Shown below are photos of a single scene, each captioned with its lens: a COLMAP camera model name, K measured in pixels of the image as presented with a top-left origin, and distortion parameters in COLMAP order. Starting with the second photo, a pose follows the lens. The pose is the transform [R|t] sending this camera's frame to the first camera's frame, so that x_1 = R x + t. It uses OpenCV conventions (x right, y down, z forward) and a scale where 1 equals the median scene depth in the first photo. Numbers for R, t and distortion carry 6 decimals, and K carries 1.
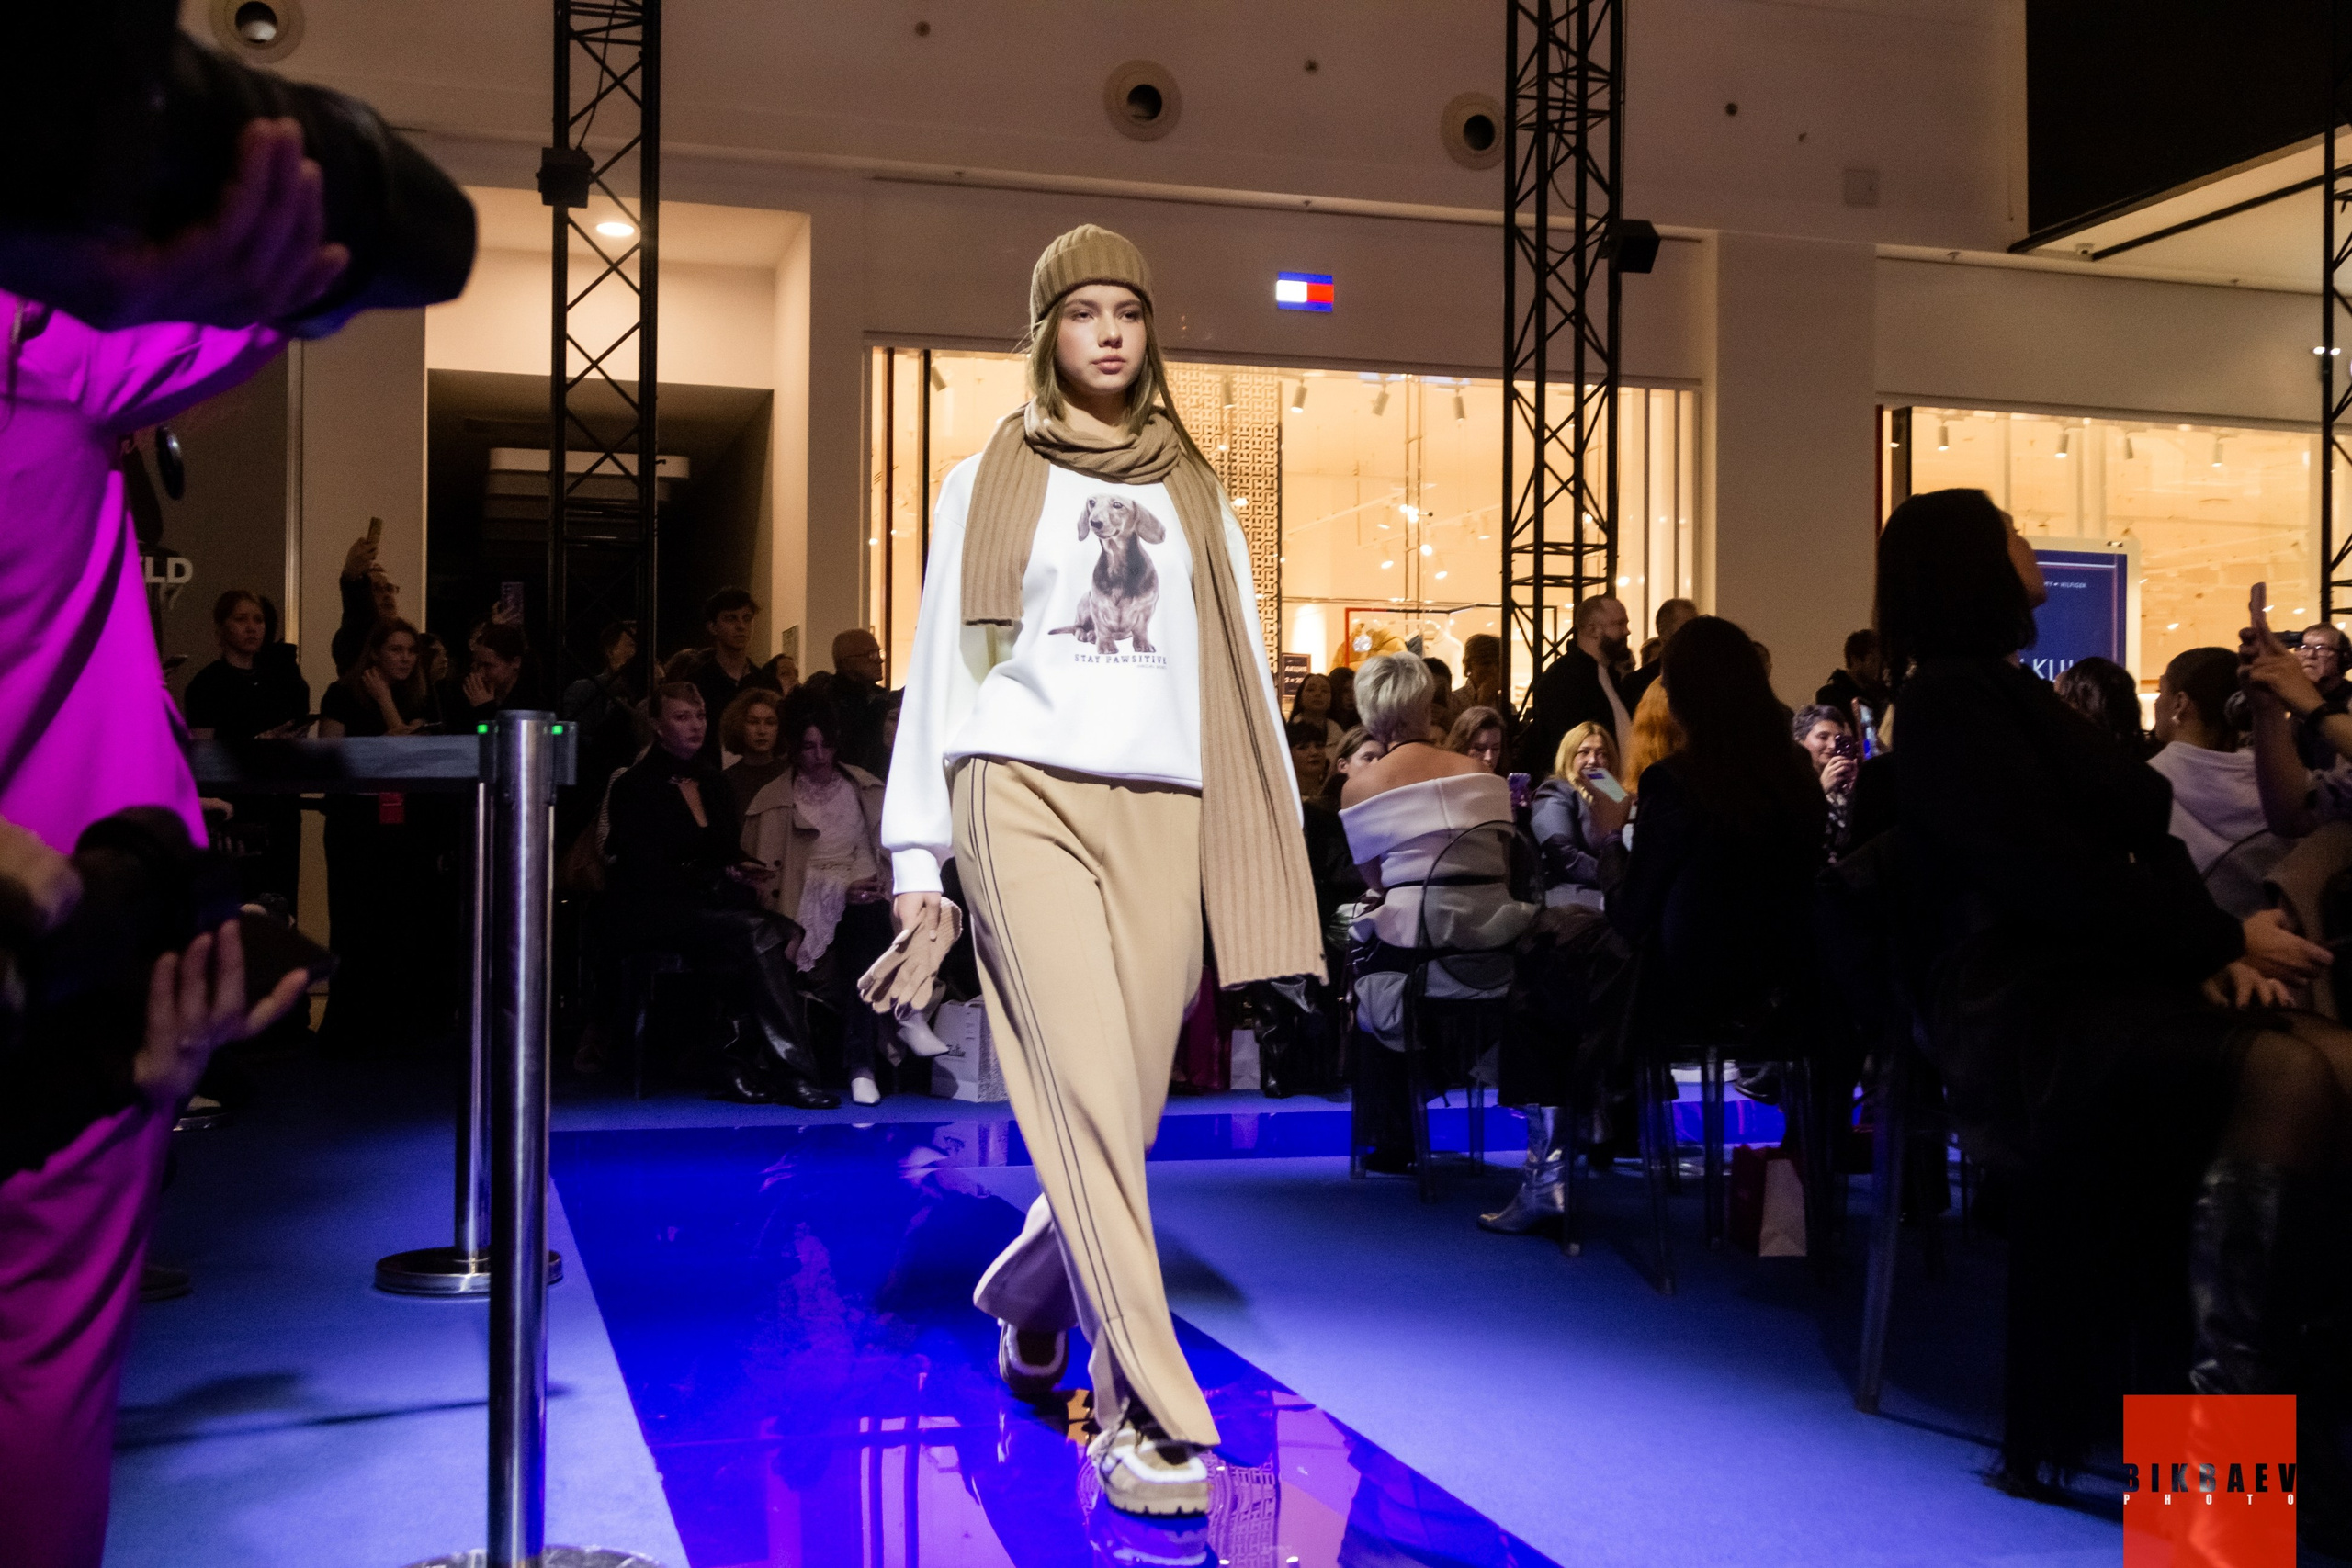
lens RADIAL K [[2574.8, 0, 1204.2], [0, 2574.8, 784.7], [0, 0, 1]] dist [0.017211, 0.027265]
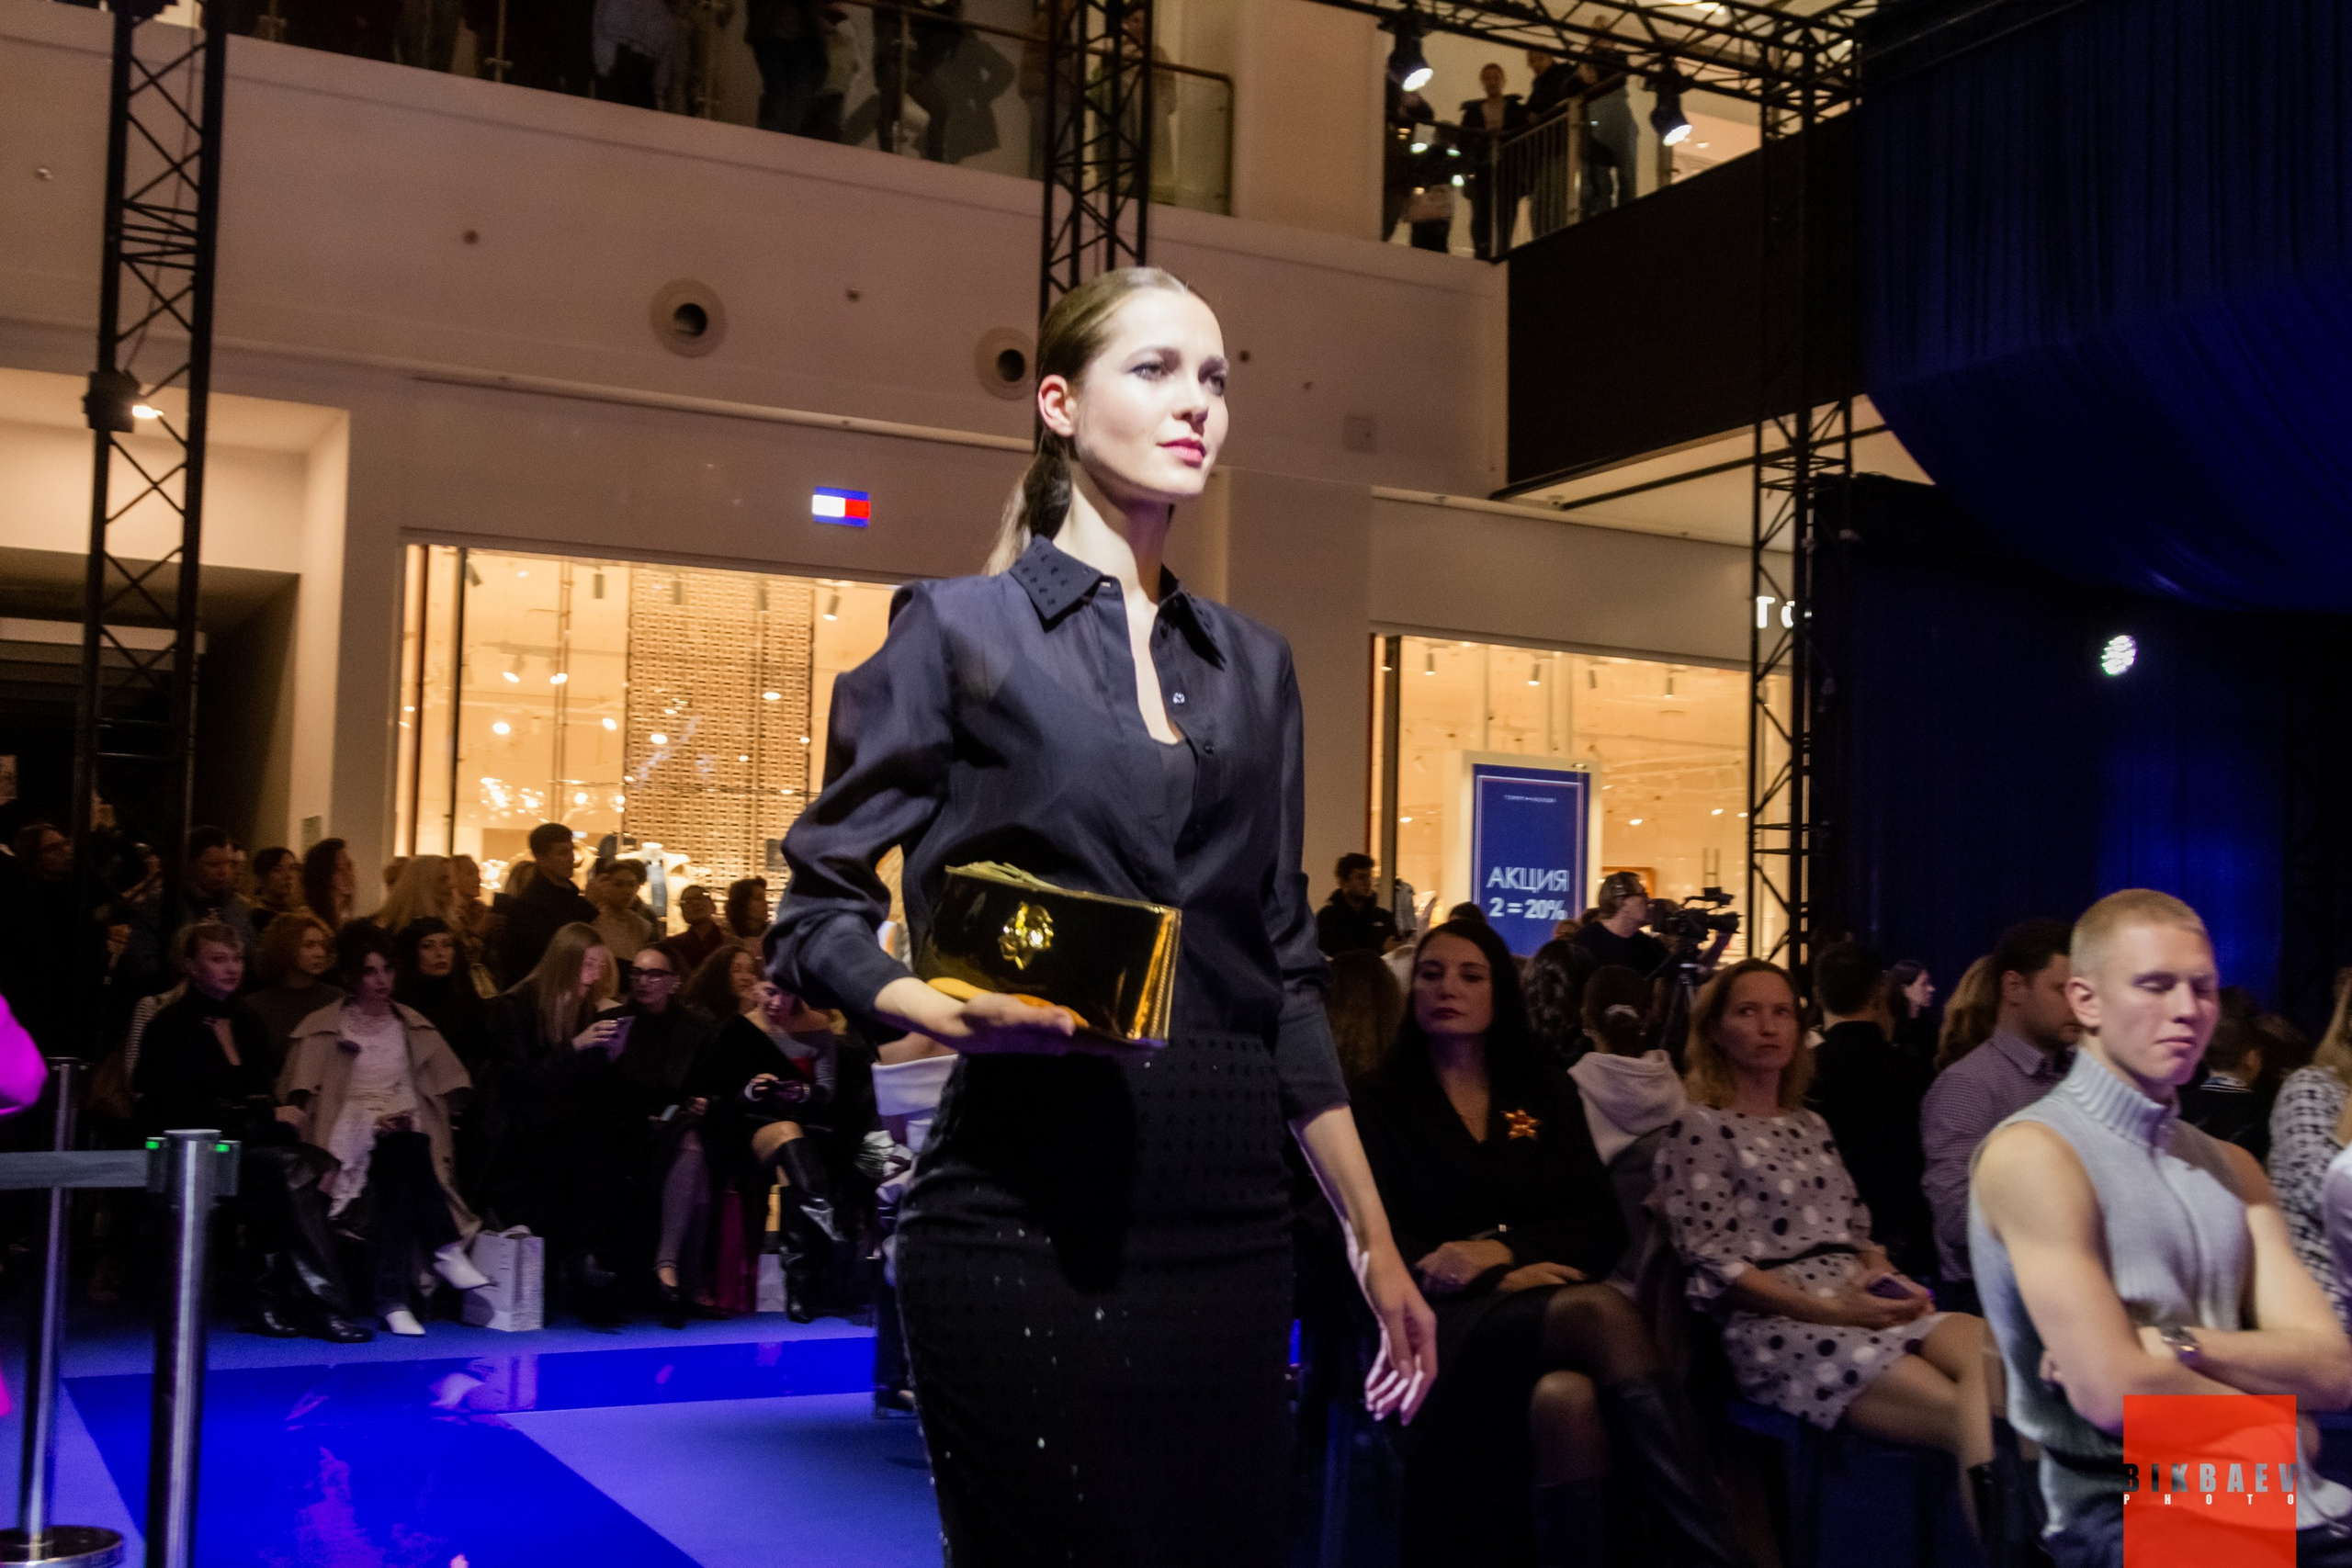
lens RADIAL K [[2574.8, 0, 1204.2], [0, 2574.8, 784.7], [0, 0, 1]] dist [0.017211, 0.027265]
pose [[0.982054, 0.029796, 0.186230, -0.009728], [-0.019887, 0.998296, -0.054854, -0.032901], [-0.187547, 0.050166, 0.980974, -0.059787]]
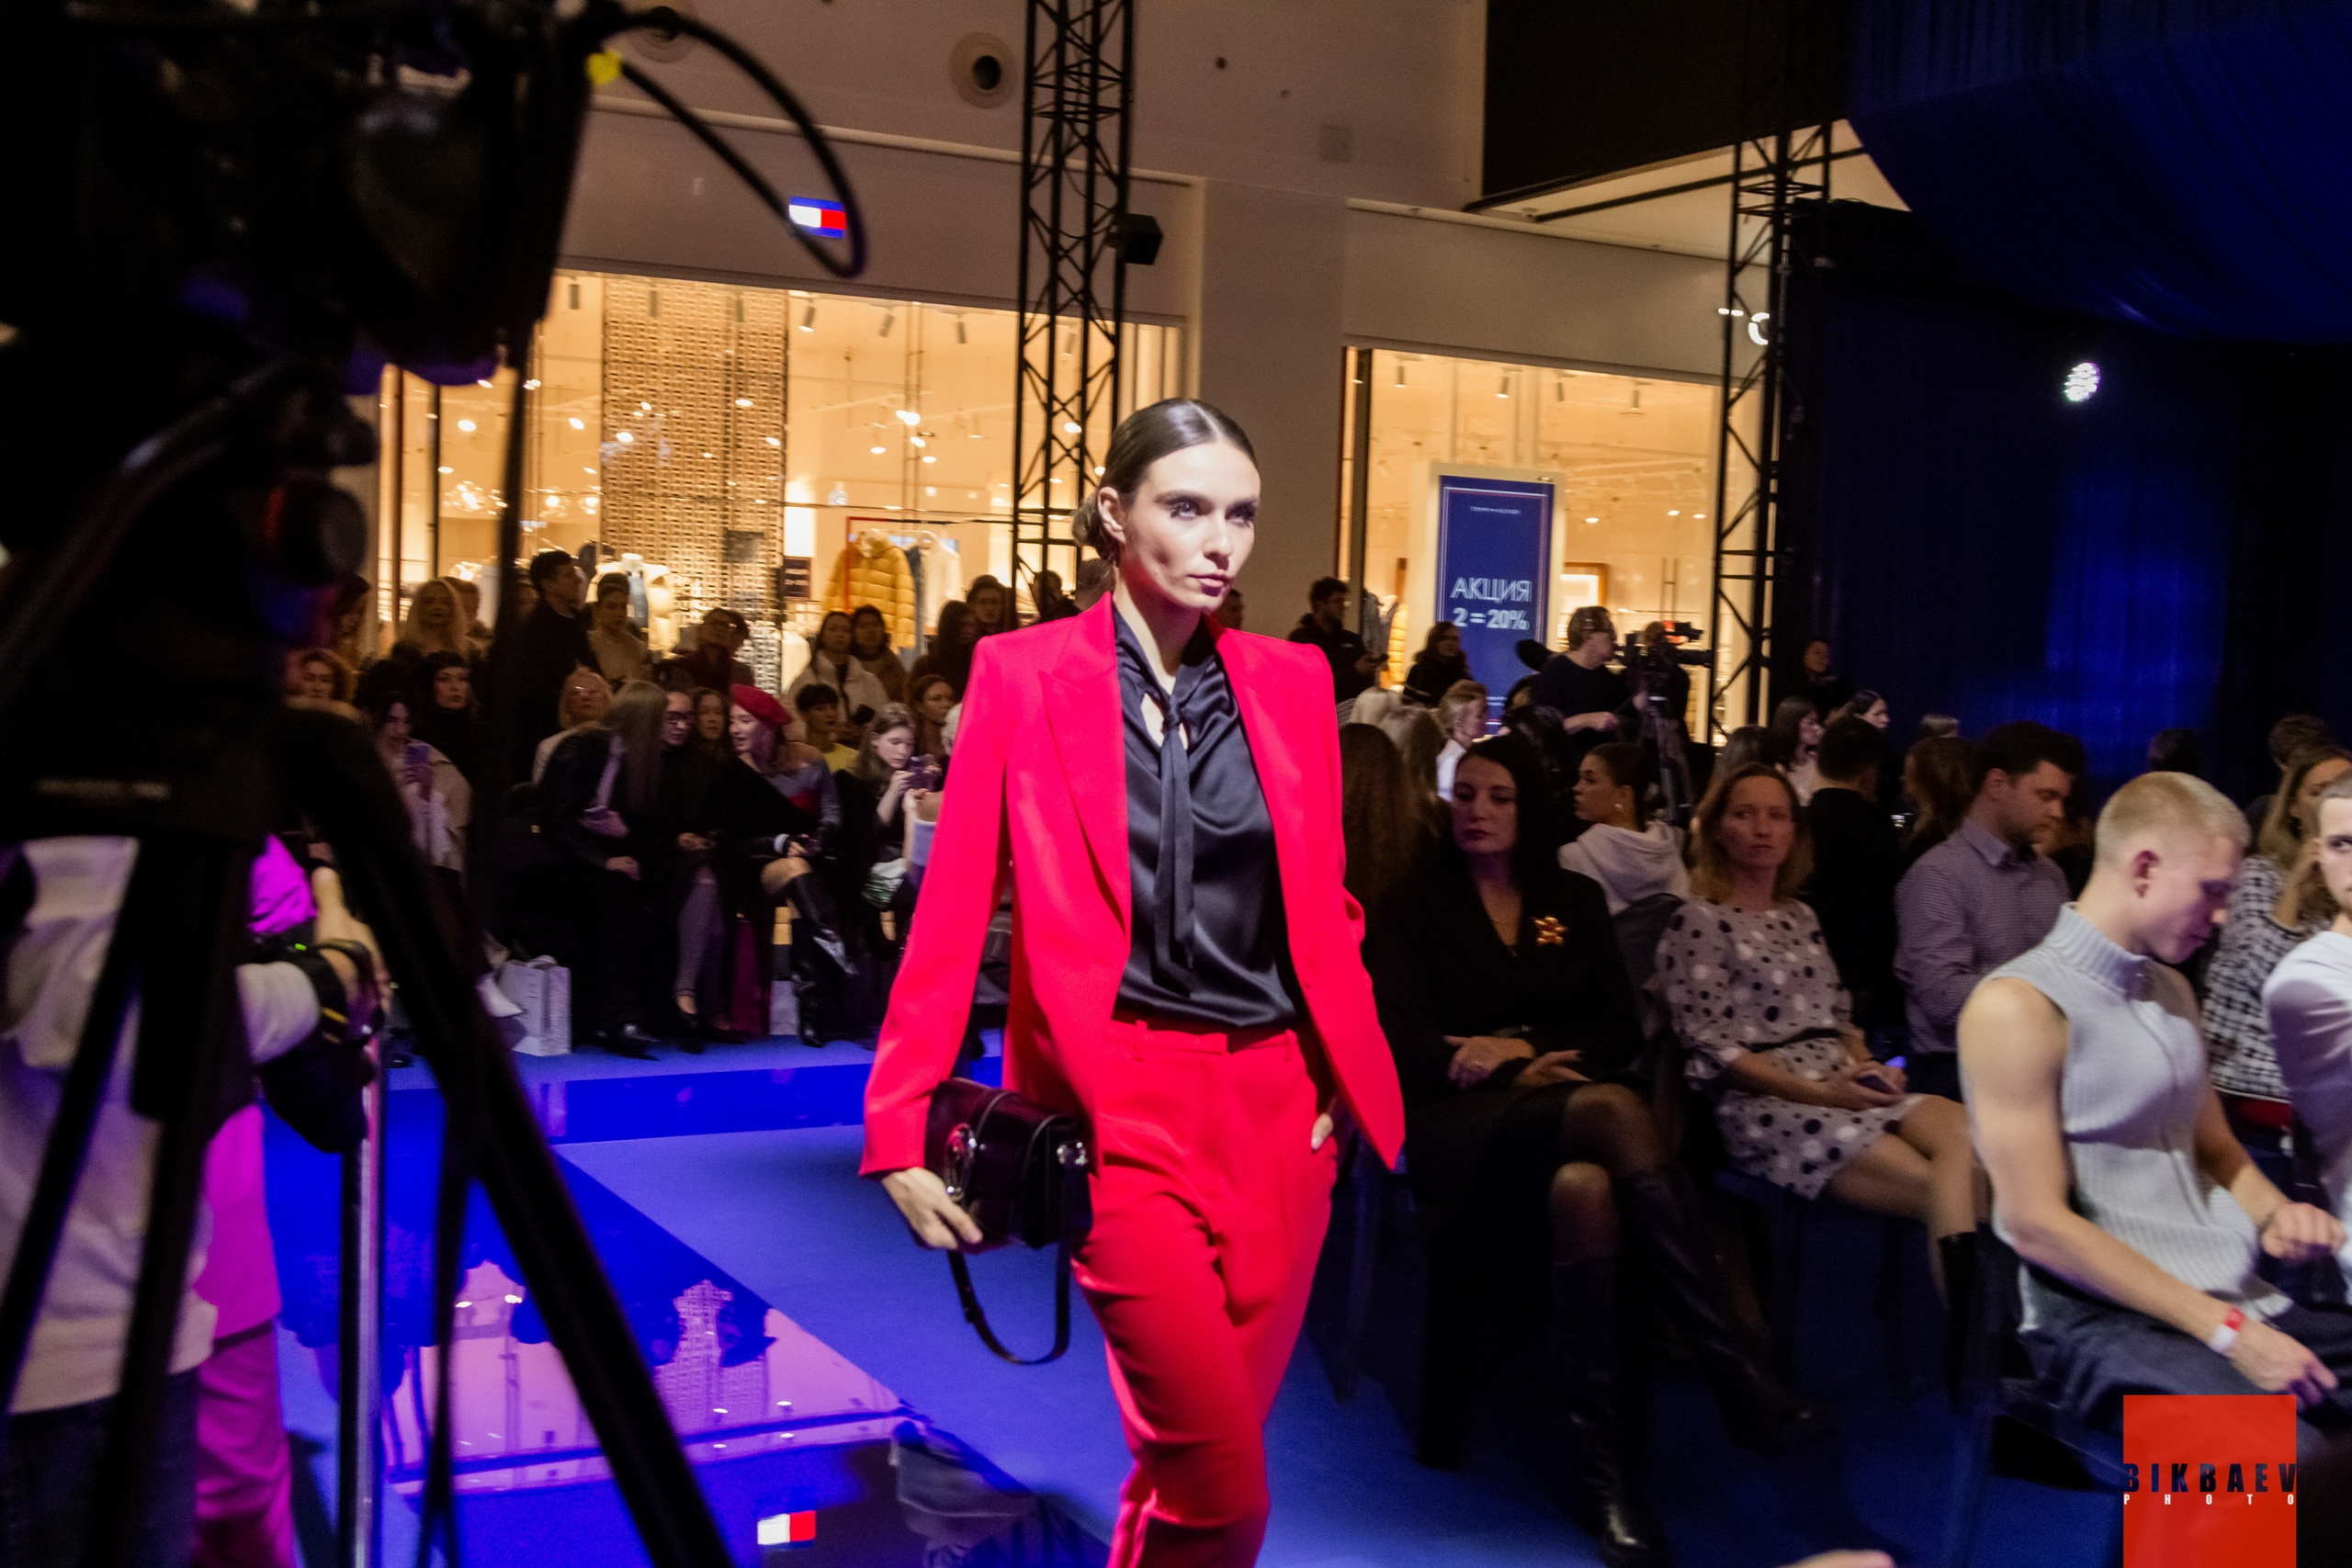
lens RADIAL K [[2574.8, 0, 1204.2], [0, 2574.8, 784.7], [0, 0, 1]] dist [0.017211, 0.027265]
pose [[0.977330, 0.011955, 0.211382, -0.032970], [-0.027885, 0.996975, 0.072544, -0.057192], [-0.209876, -0.076794, 0.974708, -0.082922]]
